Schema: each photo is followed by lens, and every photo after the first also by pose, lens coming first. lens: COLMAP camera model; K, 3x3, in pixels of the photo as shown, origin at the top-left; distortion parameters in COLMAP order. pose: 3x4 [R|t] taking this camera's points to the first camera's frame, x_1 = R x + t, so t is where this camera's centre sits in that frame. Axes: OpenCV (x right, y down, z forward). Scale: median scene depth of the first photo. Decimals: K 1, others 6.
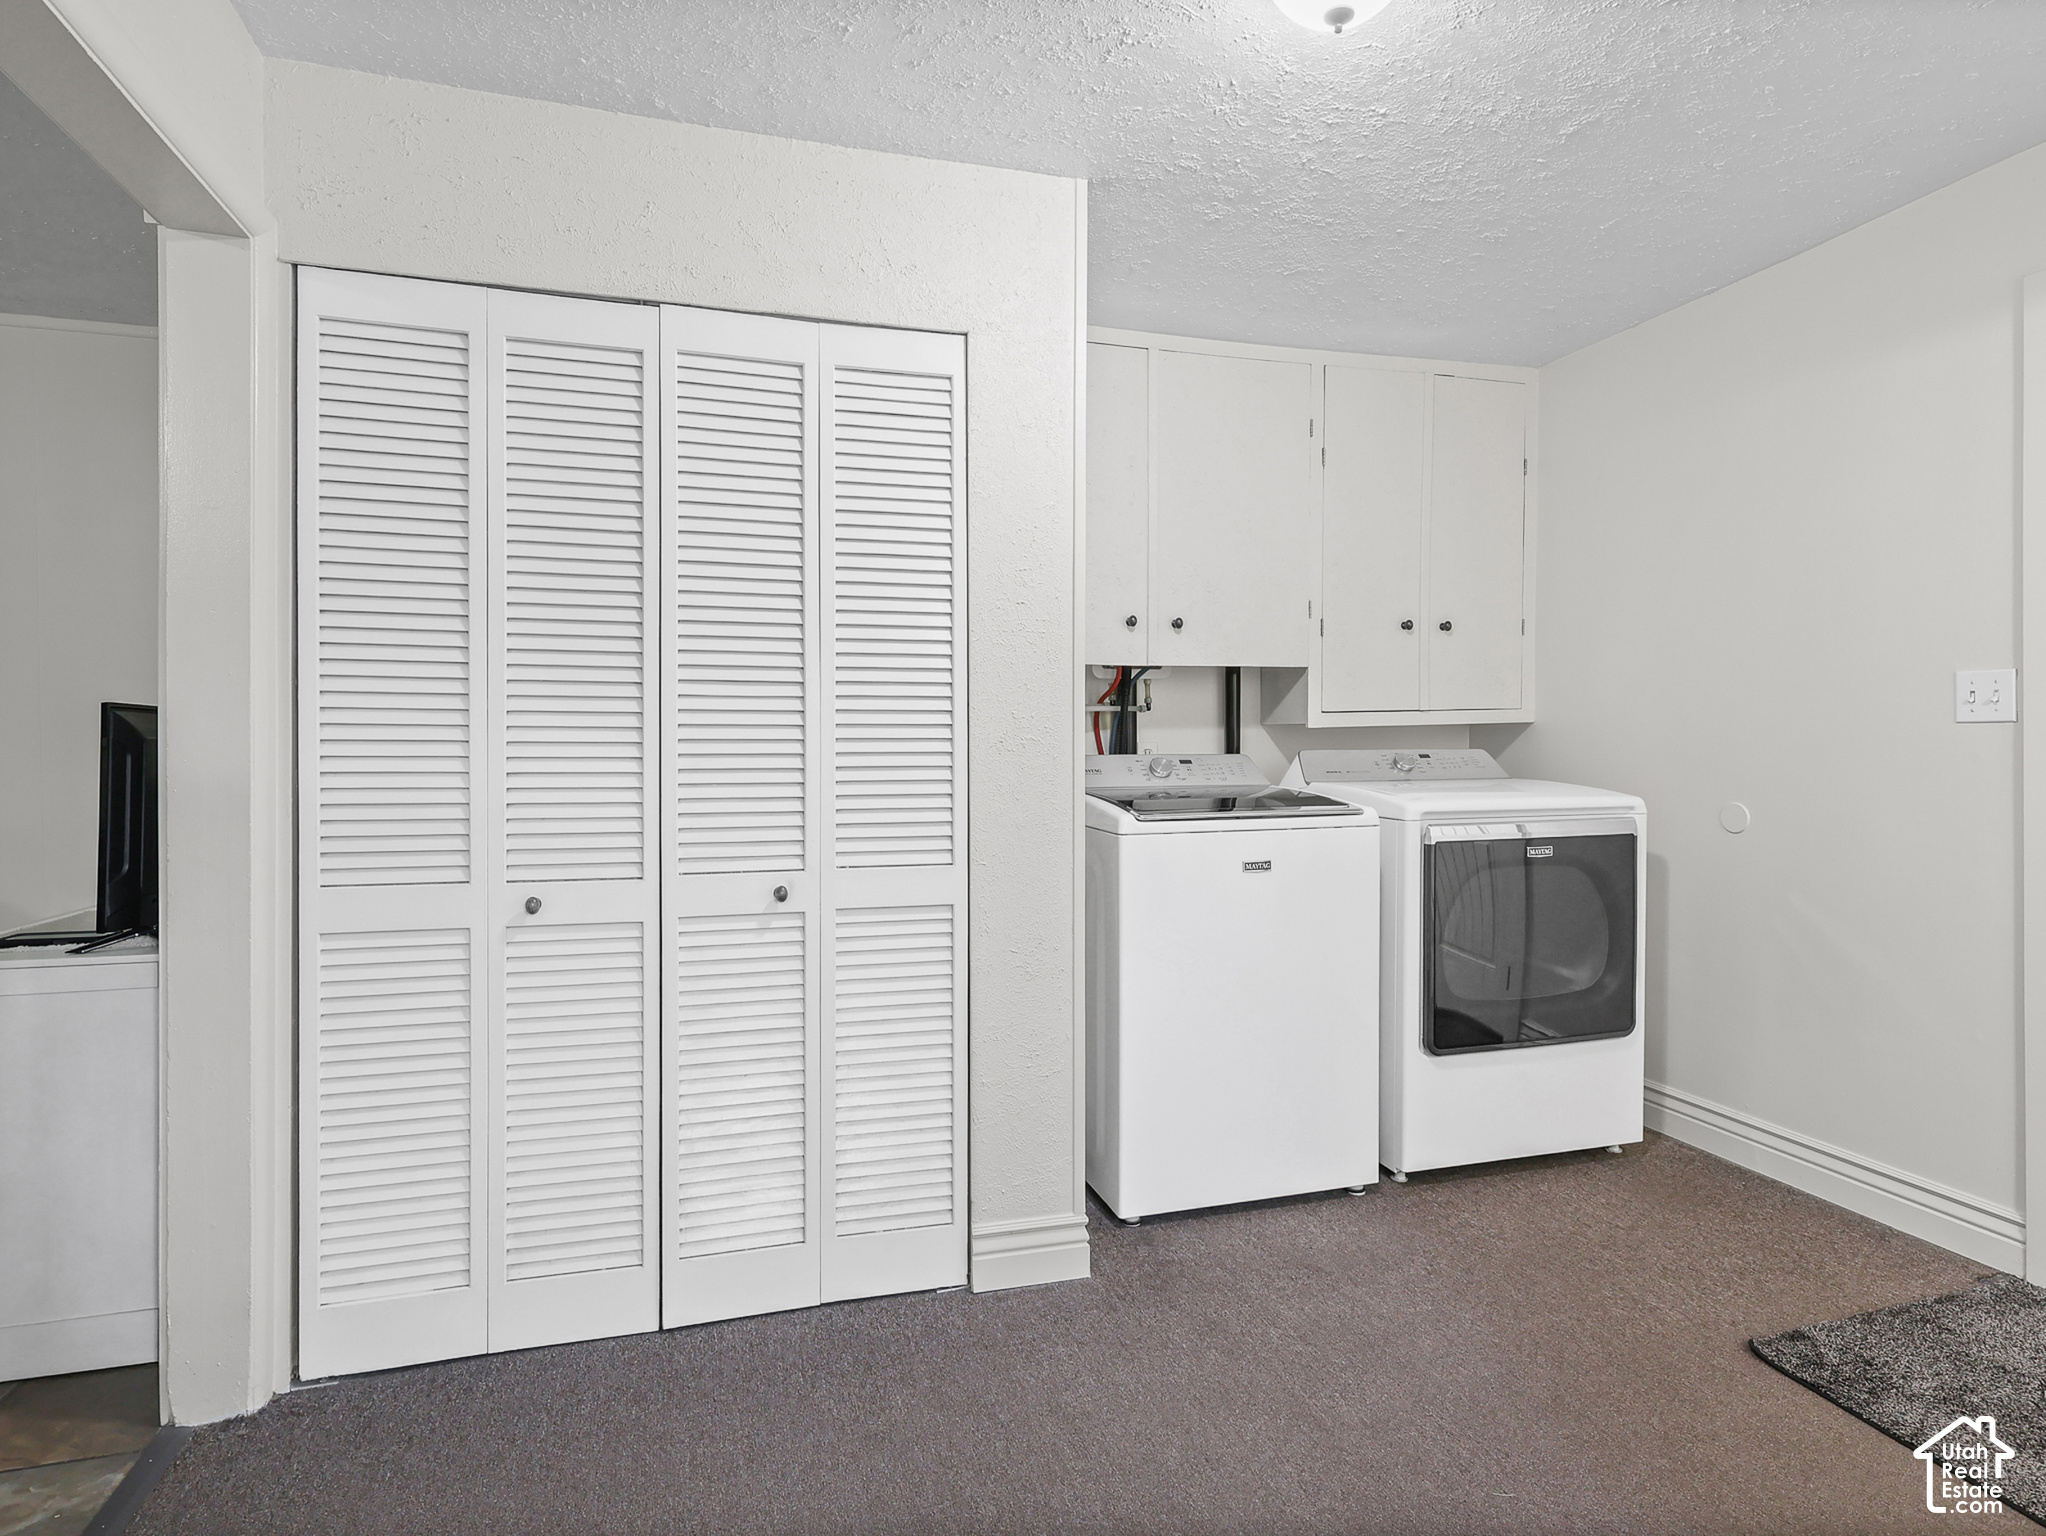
lens RADIAL K [[1079.0, 0, 1022.7], [0, 1079.0, 754.7], [0, 0, 1]] dist [-0.003326, 0.002337]
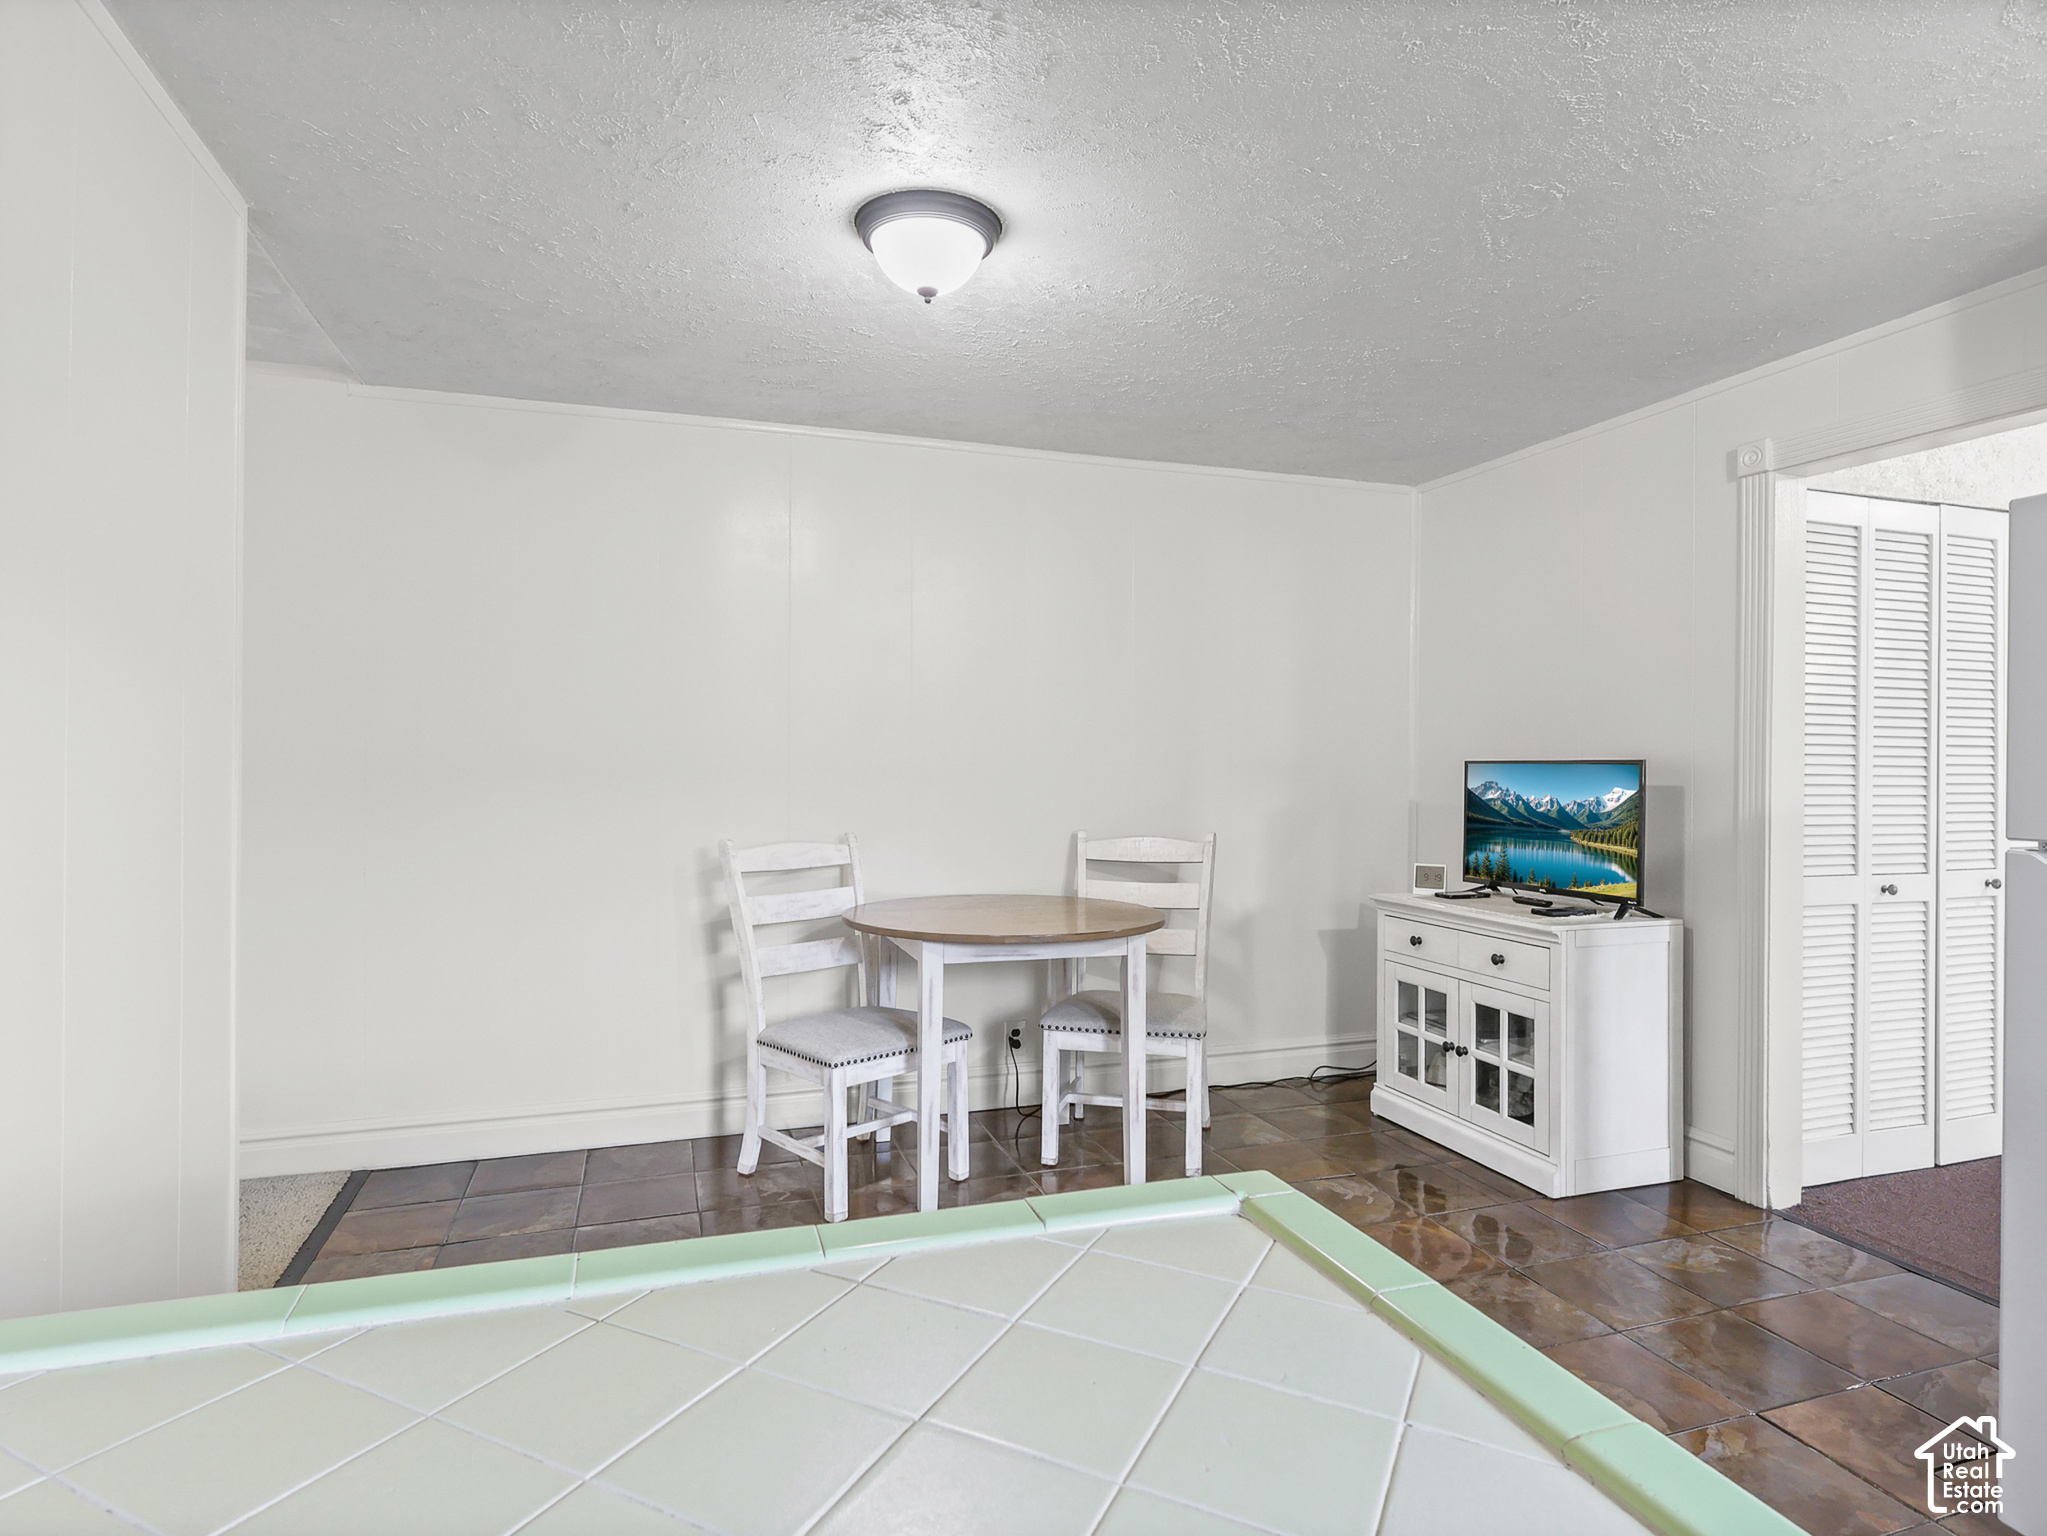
lens RADIAL K [[1079.5, 0, 1032.9], [0, 1079.5, 764.0], [0, 0, 1]] dist [-0.003326, 0.002337]
pose [[0.999655, 0.003840, 0.025990, -1.680435], [-0.003530, 0.999922, -0.011966, -0.019198], [-0.026034, 0.011870, 0.999591, -0.519552]]
